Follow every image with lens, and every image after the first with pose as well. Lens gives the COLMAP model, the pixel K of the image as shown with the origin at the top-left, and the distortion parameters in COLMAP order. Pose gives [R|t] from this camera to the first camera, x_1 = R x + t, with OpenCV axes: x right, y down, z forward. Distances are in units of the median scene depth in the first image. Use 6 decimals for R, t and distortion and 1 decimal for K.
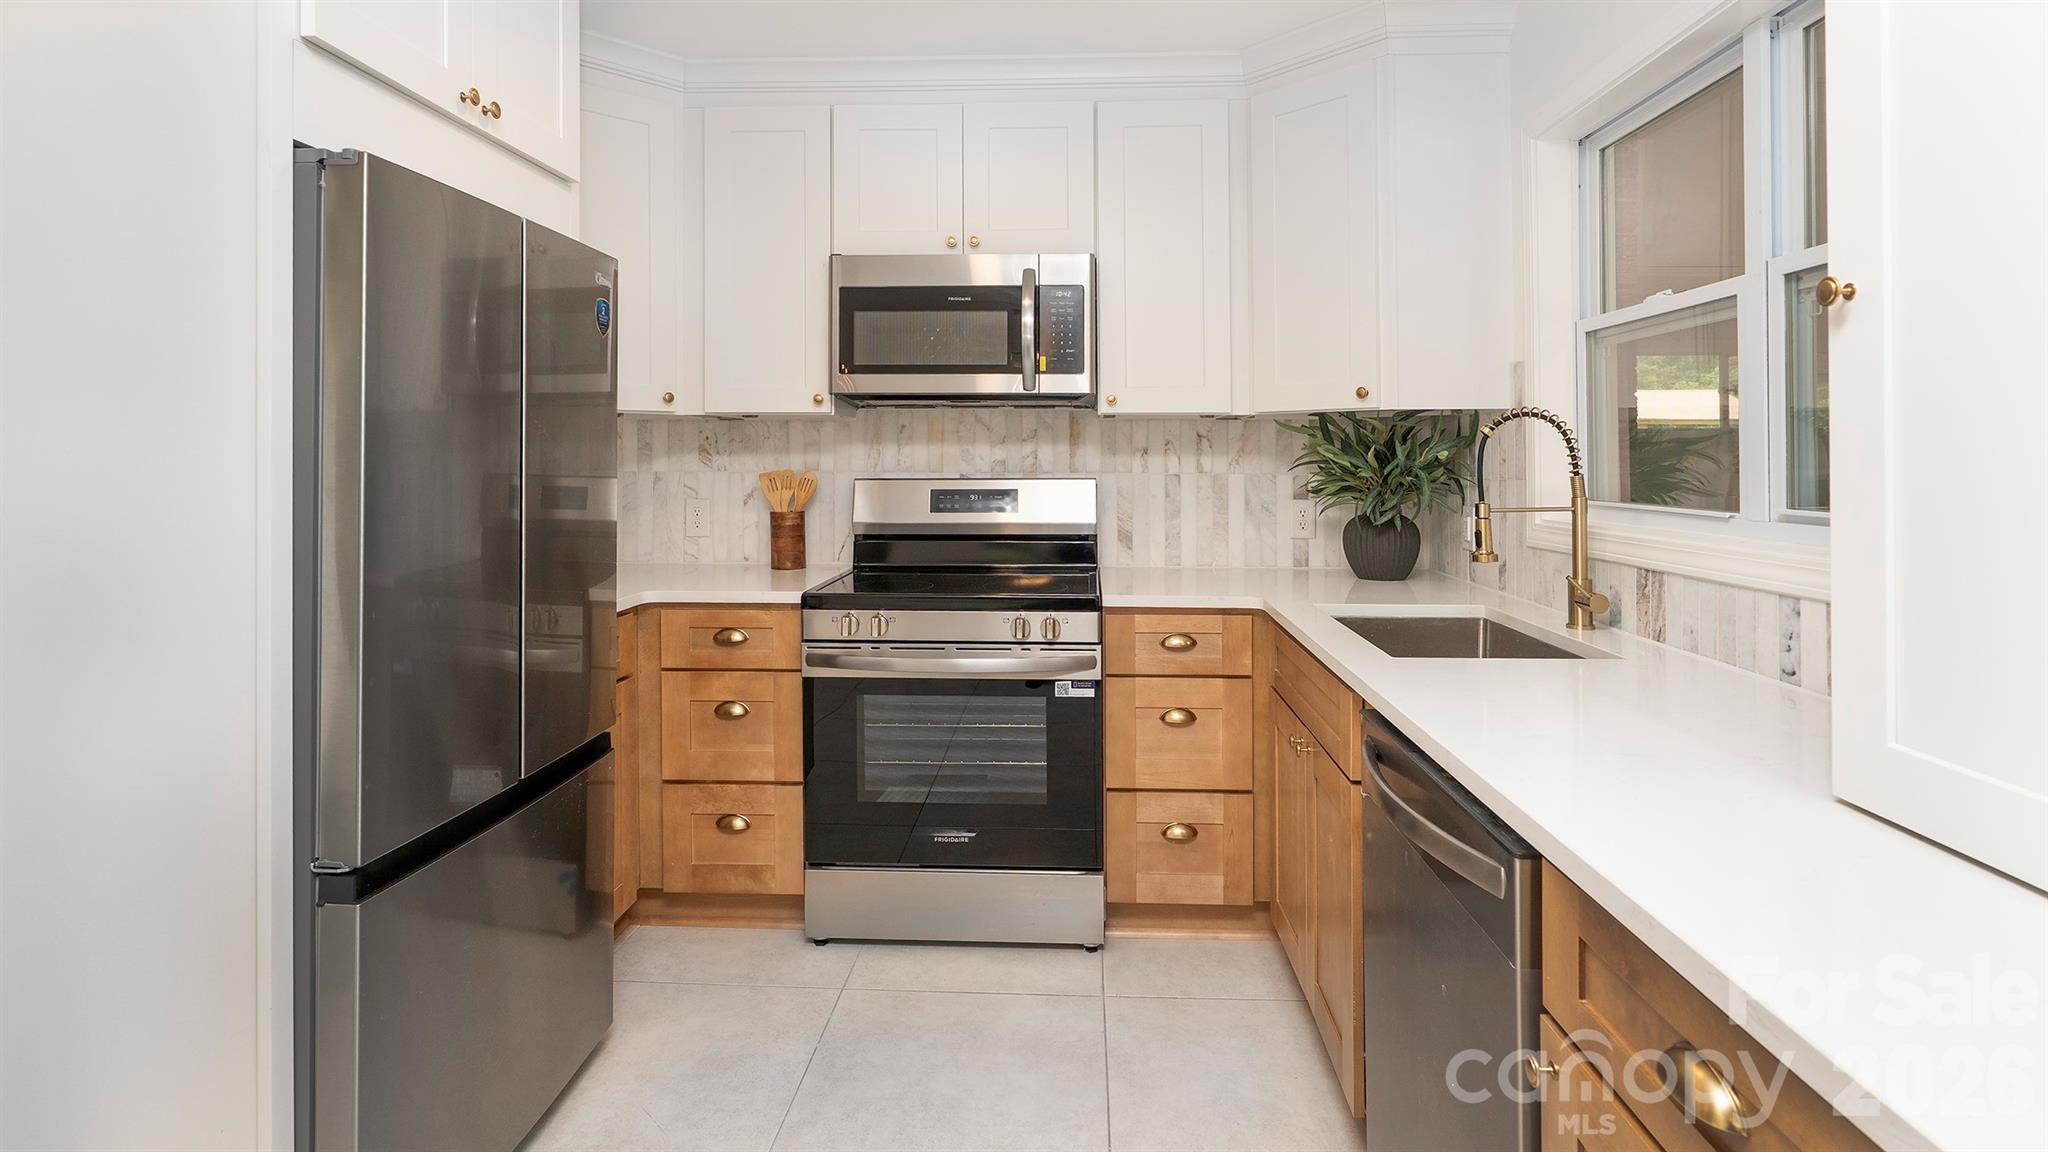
lens RADIAL K [[980.3, 0, 1072.2], [0, 980.3, 432.0], [0, 0, 1]] dist [-0.007535, 0.001785]
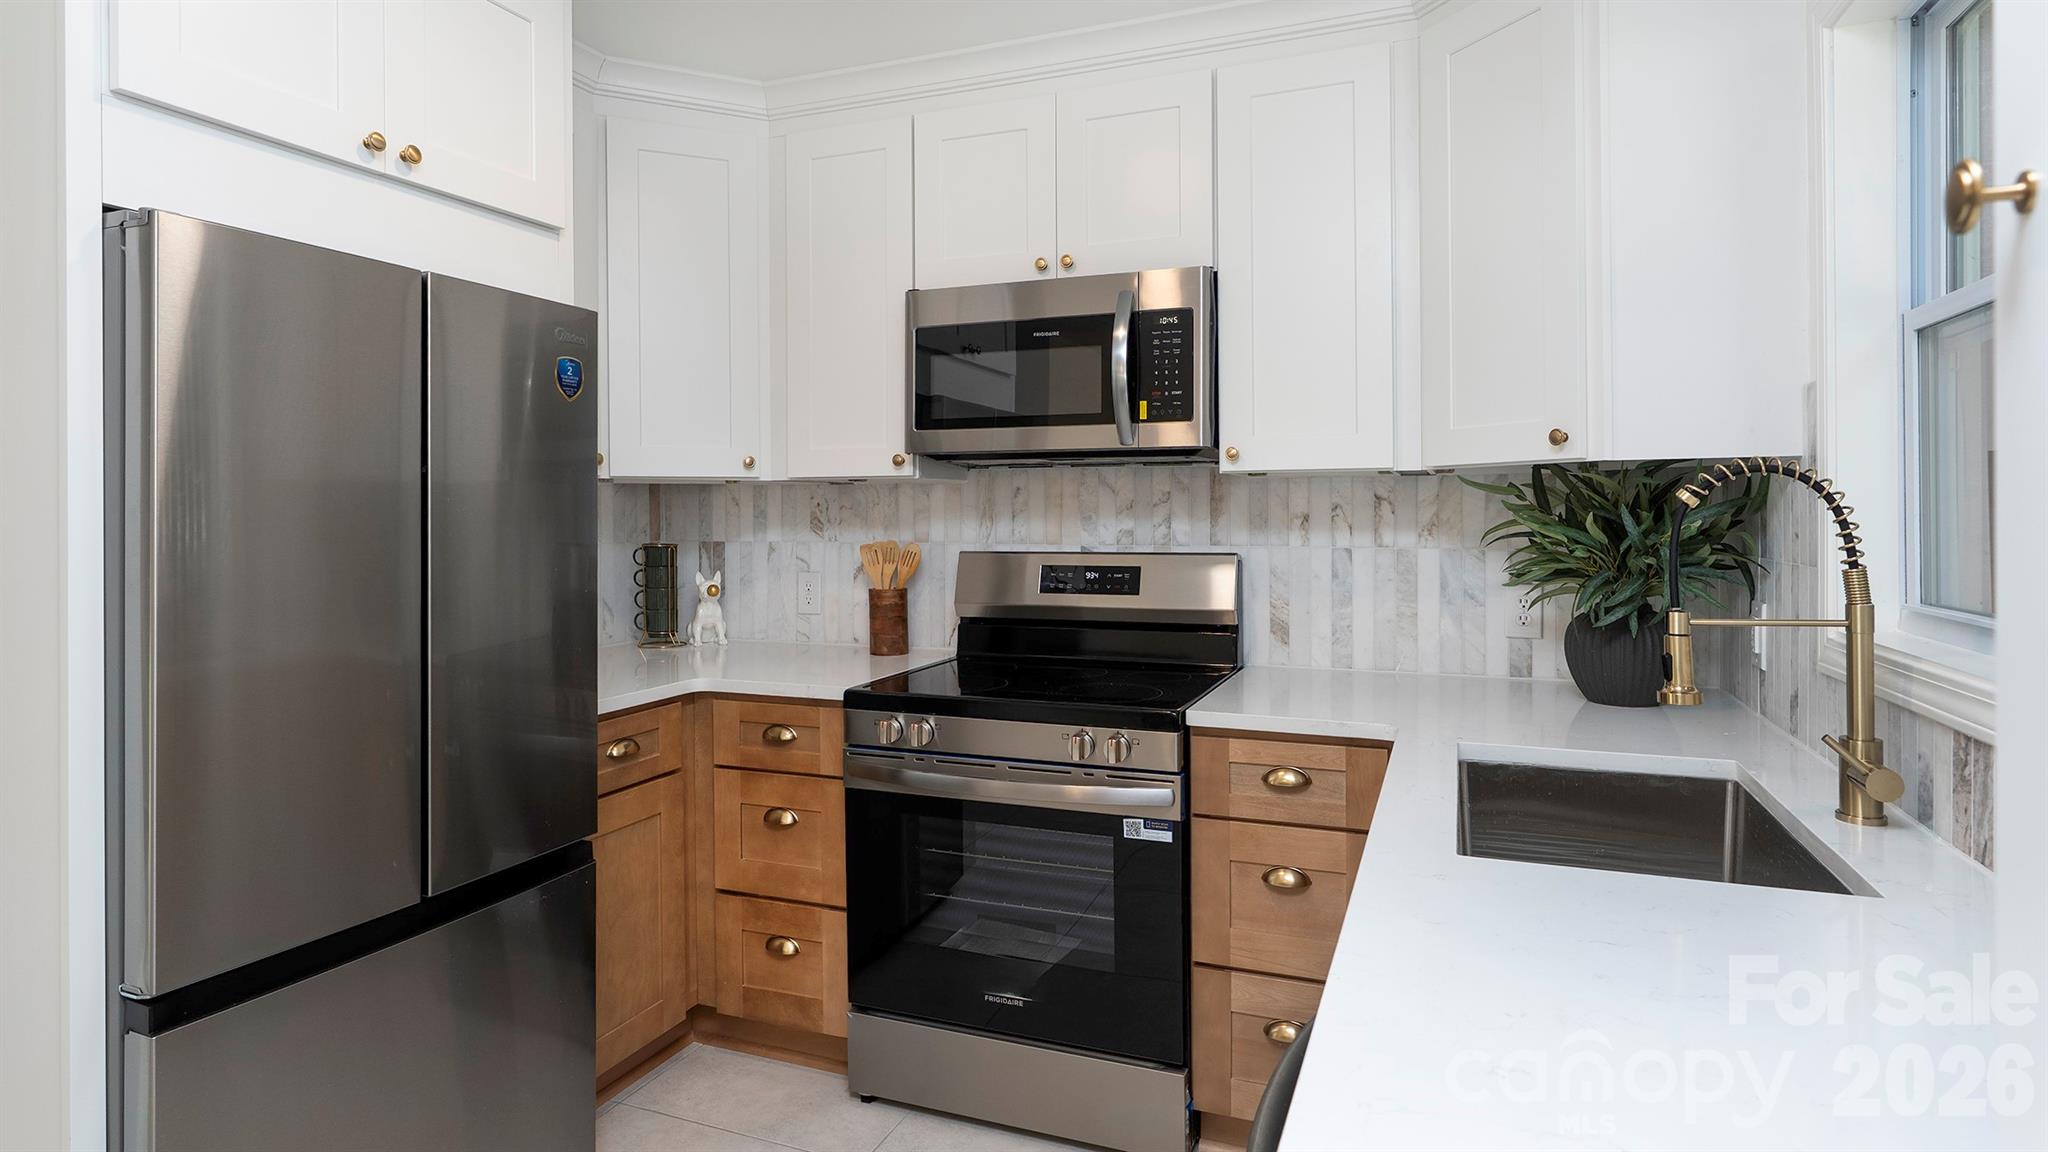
lens RADIAL K [[1068.1, 0, 1104.8], [0, 1068.1, 501.6], [0, 0, 1]] dist [-0.005626, 0.003509]
pose [[0.948604, -0.007943, -0.316365, 0.235217], [0.013739, 0.999776, 0.016093, -0.011592], [0.316167, -0.019613, 0.948501, 0.188831]]
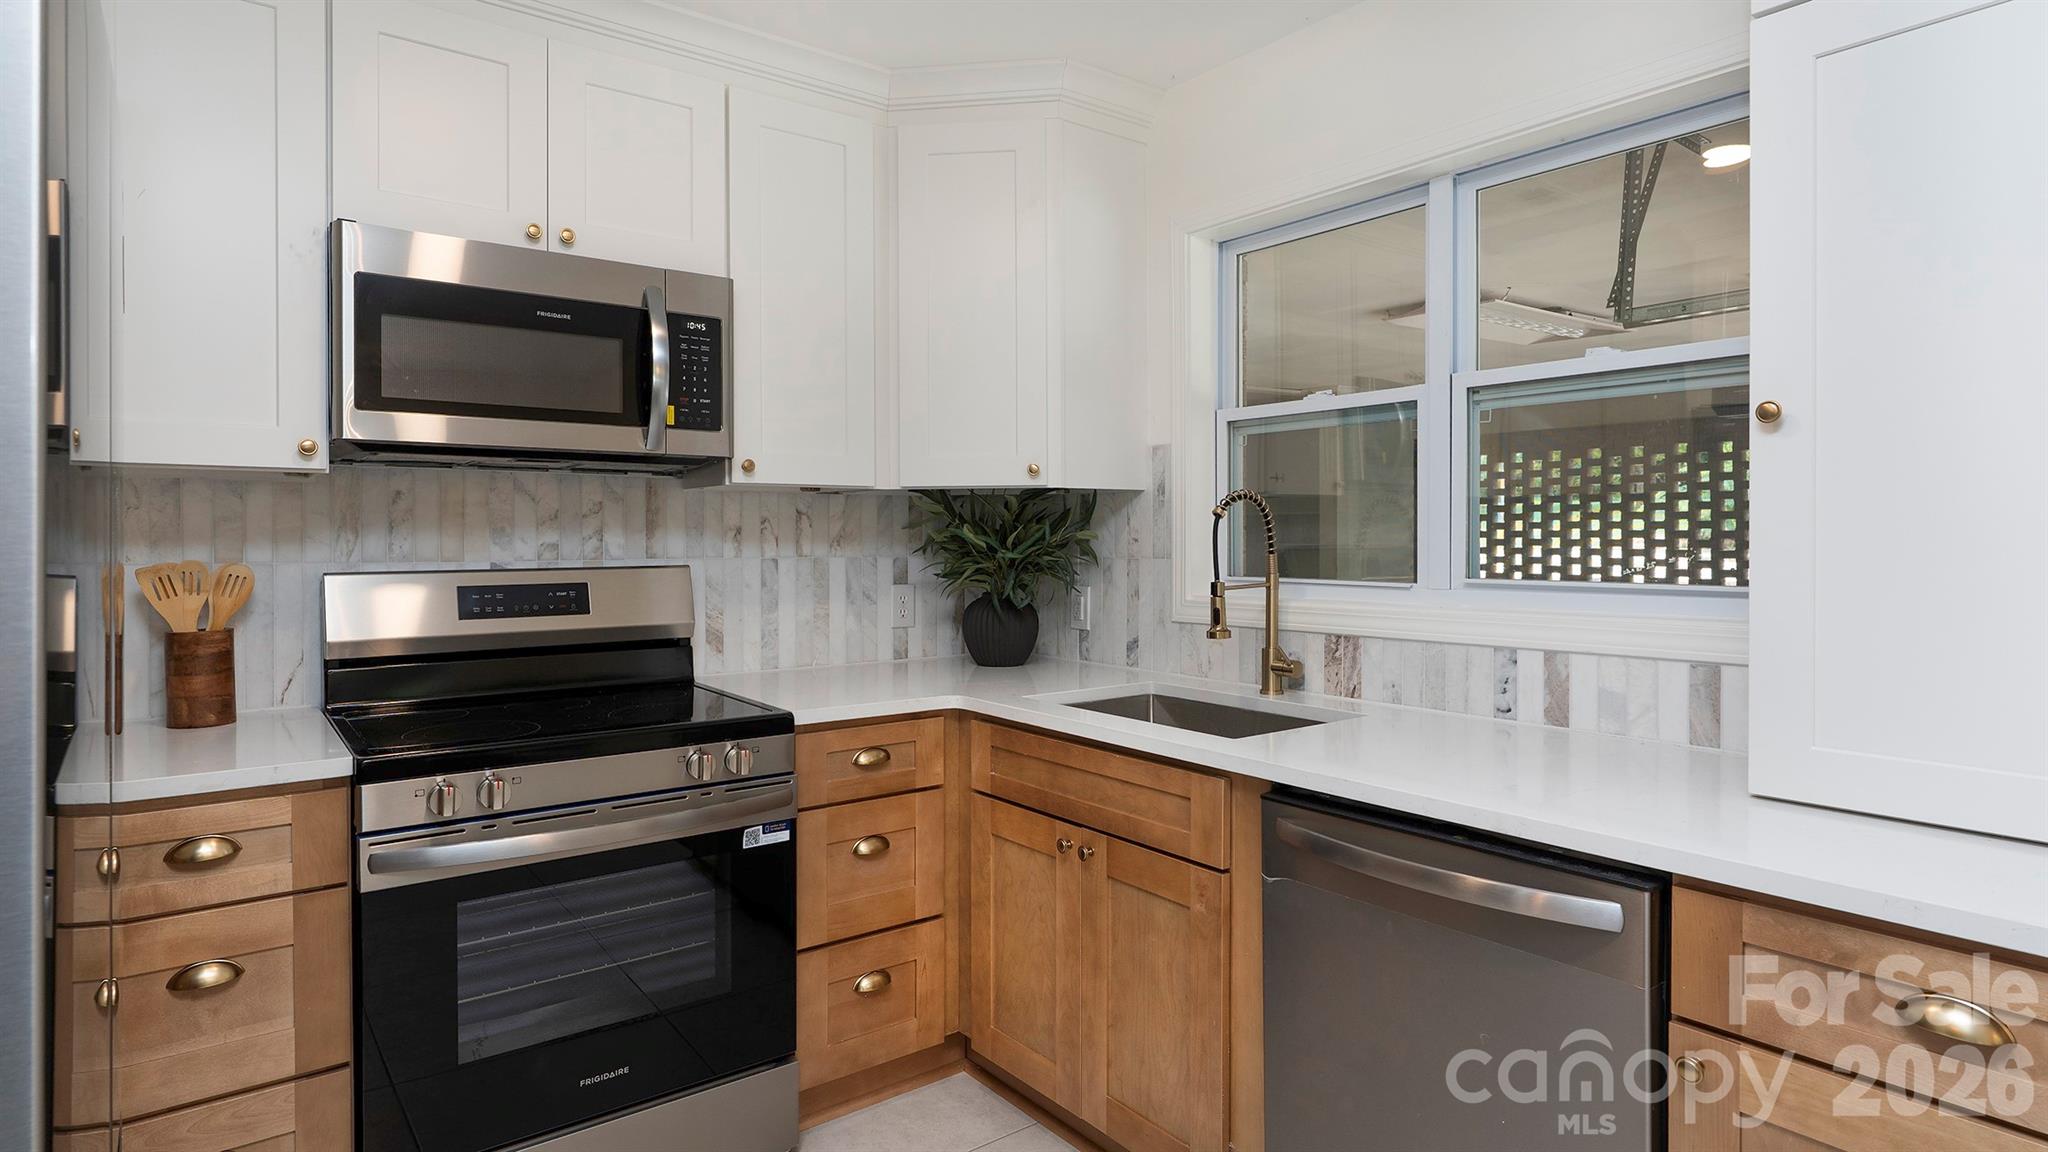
lens RADIAL K [[1068.1, 0, 1002.8], [0, 1068.1, 520.4], [0, 0, 1]] dist [-0.005626, 0.003509]
pose [[0.780225, 0.005956, 0.625471, -0.378995], [-0.012635, 0.999901, 0.006240, 0.003190], [-0.625372, -0.012771, 0.780223, 0.214761]]
